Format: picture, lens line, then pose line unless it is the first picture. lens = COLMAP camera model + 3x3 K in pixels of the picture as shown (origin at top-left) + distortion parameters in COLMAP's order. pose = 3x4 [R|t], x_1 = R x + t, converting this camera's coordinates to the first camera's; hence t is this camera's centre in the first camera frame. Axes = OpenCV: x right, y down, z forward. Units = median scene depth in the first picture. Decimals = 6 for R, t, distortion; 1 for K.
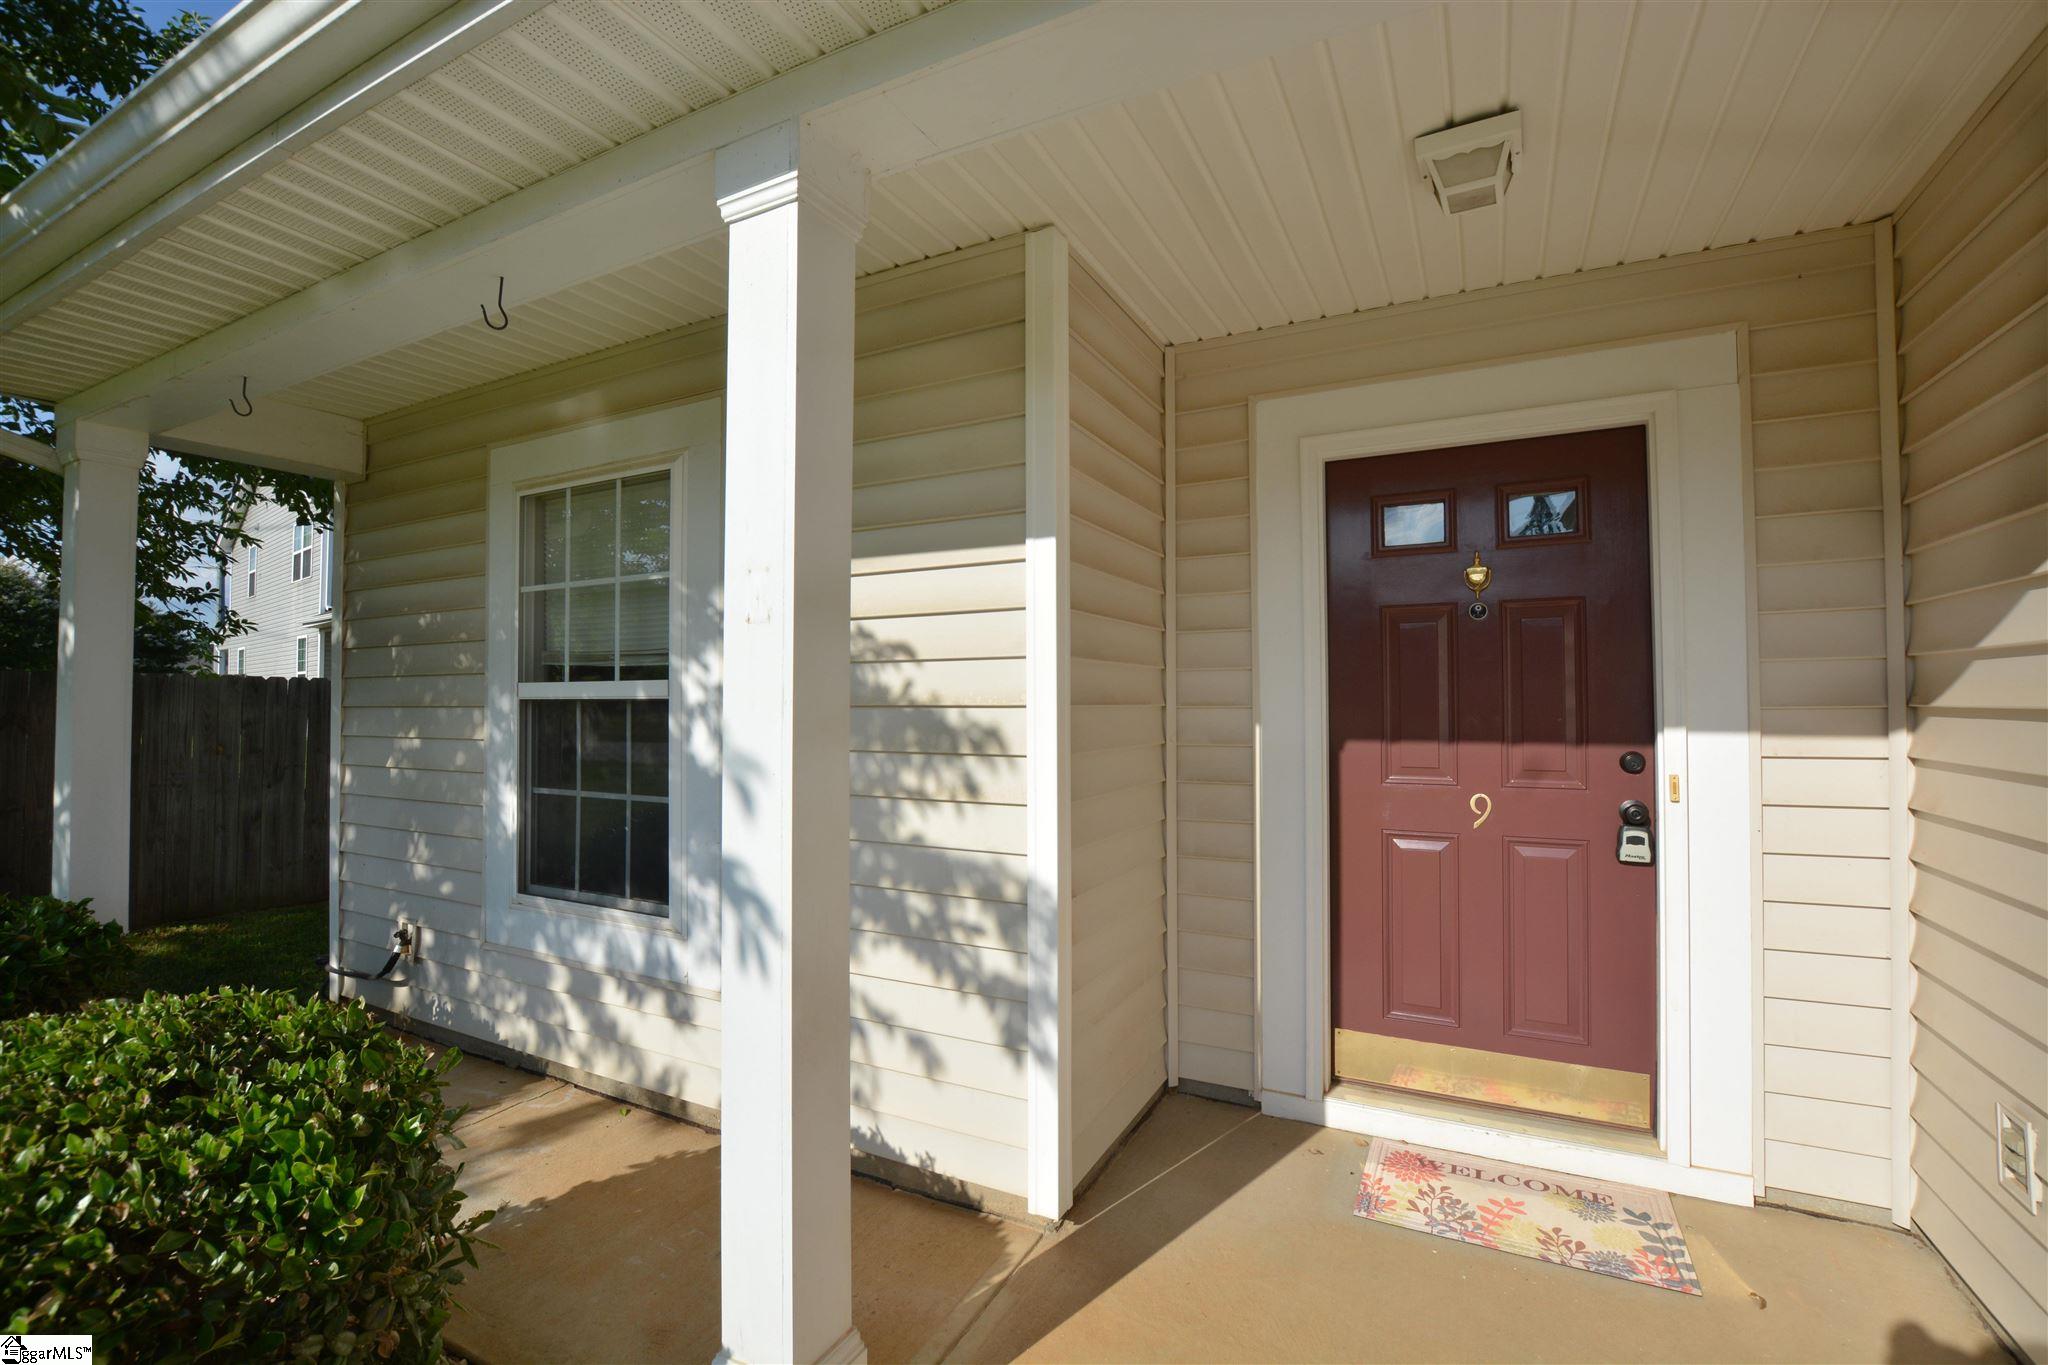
lens RADIAL K [[911.7, 0, 1016.5], [0, 911.7, 679.0], [0, 0, 1]] dist [-0.012827, -0.000674]
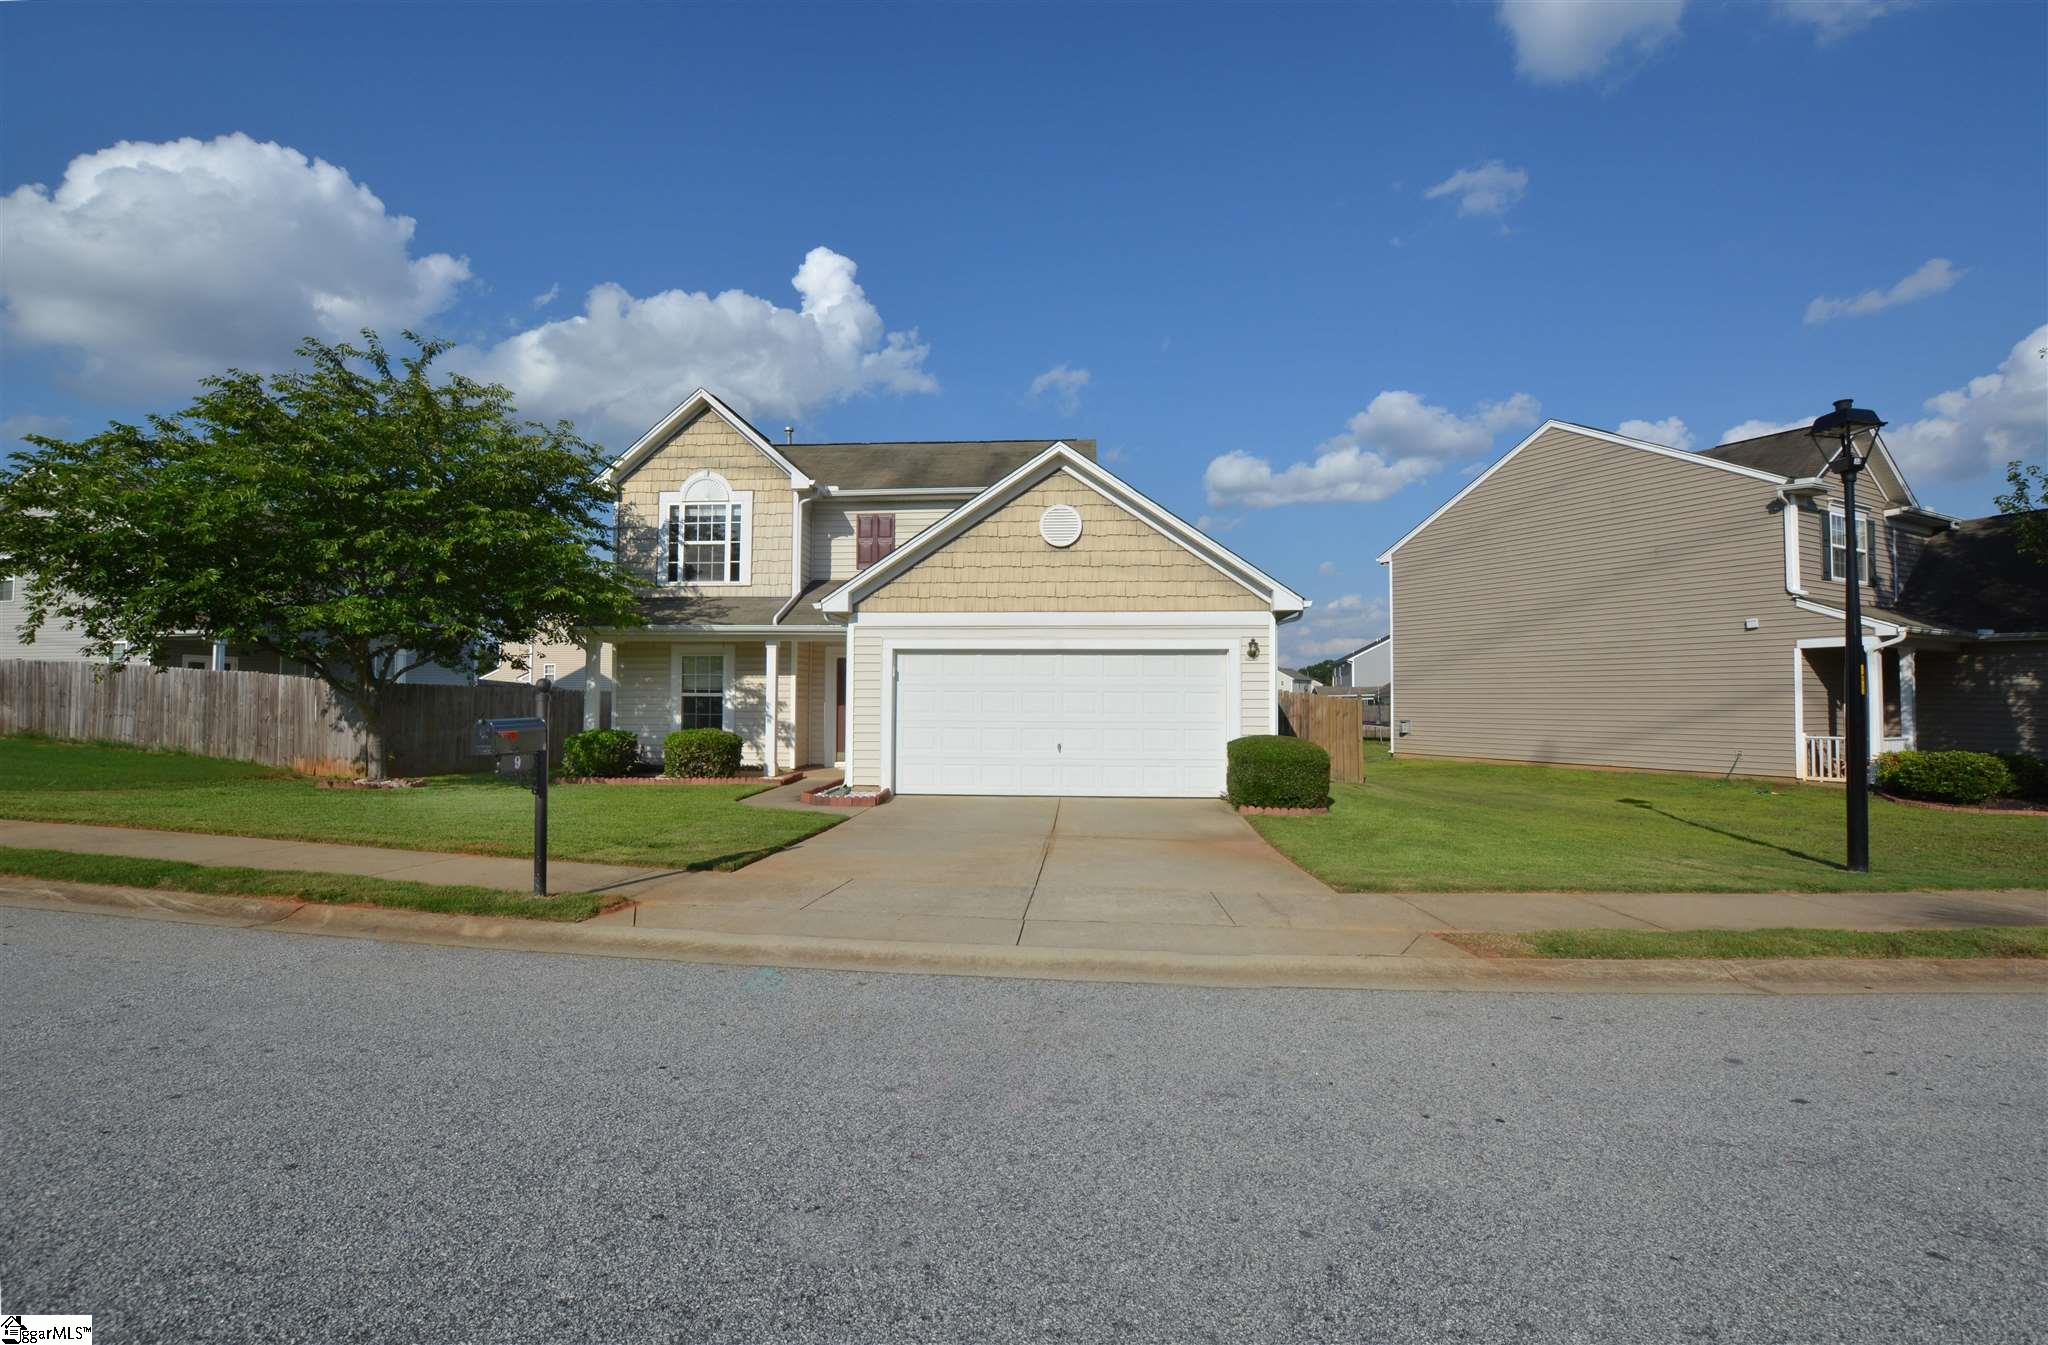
lens RADIAL K [[911.7, 0, 1018.5], [0, 911.7, 687.0], [0, 0, 1]] dist [-0.012827, -0.000674]
pose [[0.922560, 0.019202, 0.385376, -0.903403], [-0.017625, 0.999816, -0.007623, -0.028177], [-0.385451, 0.000240, 0.922728, -5.161963]]
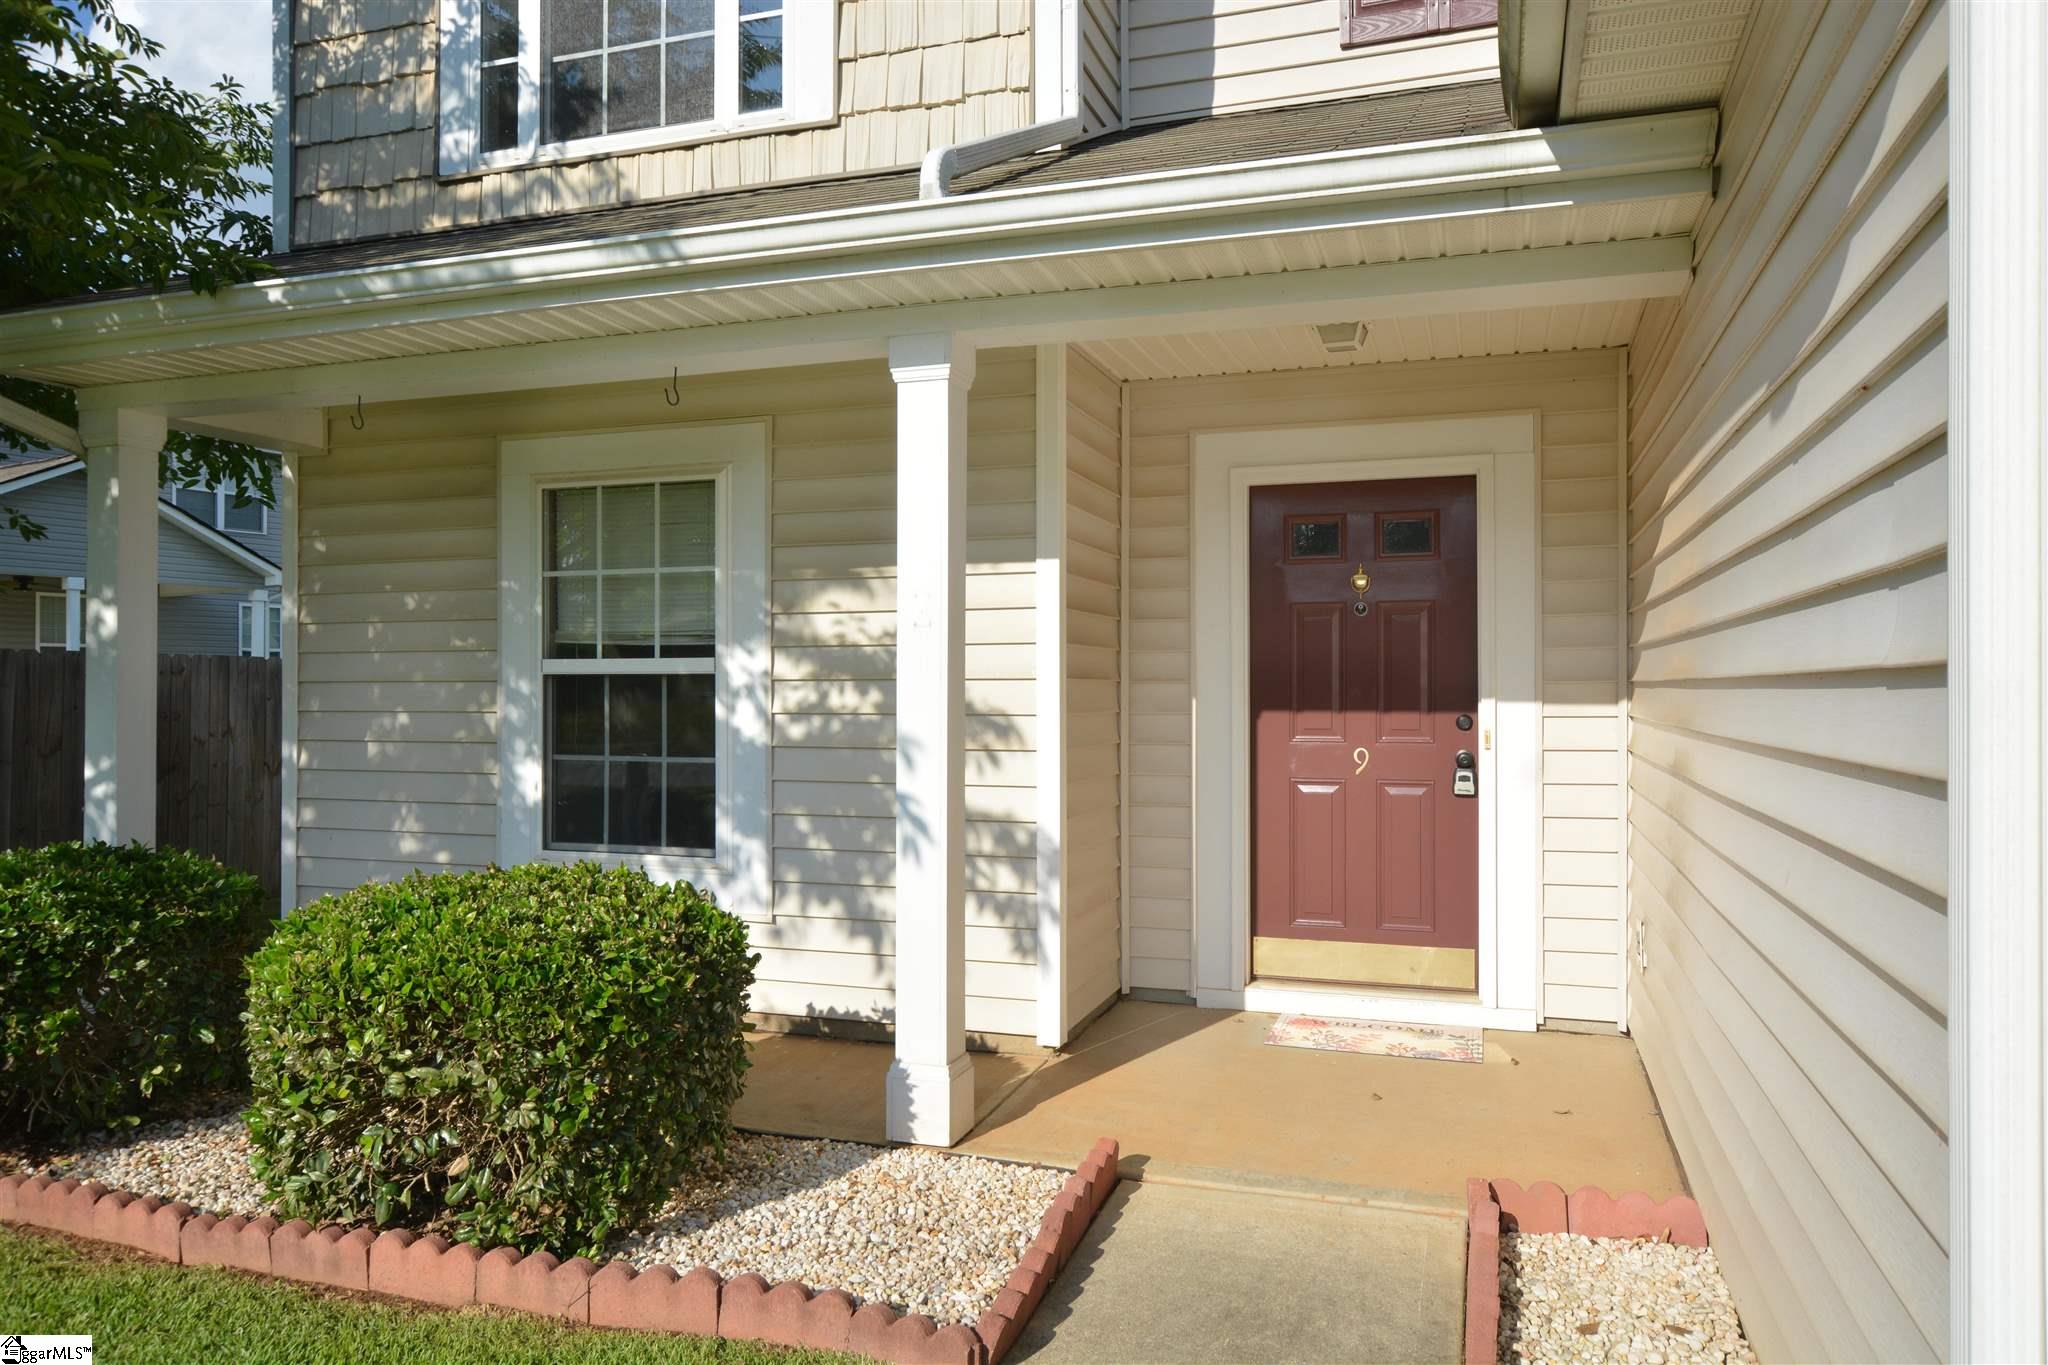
lens RADIAL K [[1363.9, 0, 1012.5], [0, 1363.9, 674.6], [0, 0, 1]] dist [0.032933, -0.000725]
pose [[0.989007, 0.003590, 0.147825, -0.270111], [-0.005792, 0.999879, 0.014466, -0.006158], [-0.147755, -0.015163, 0.988908, -0.846810]]
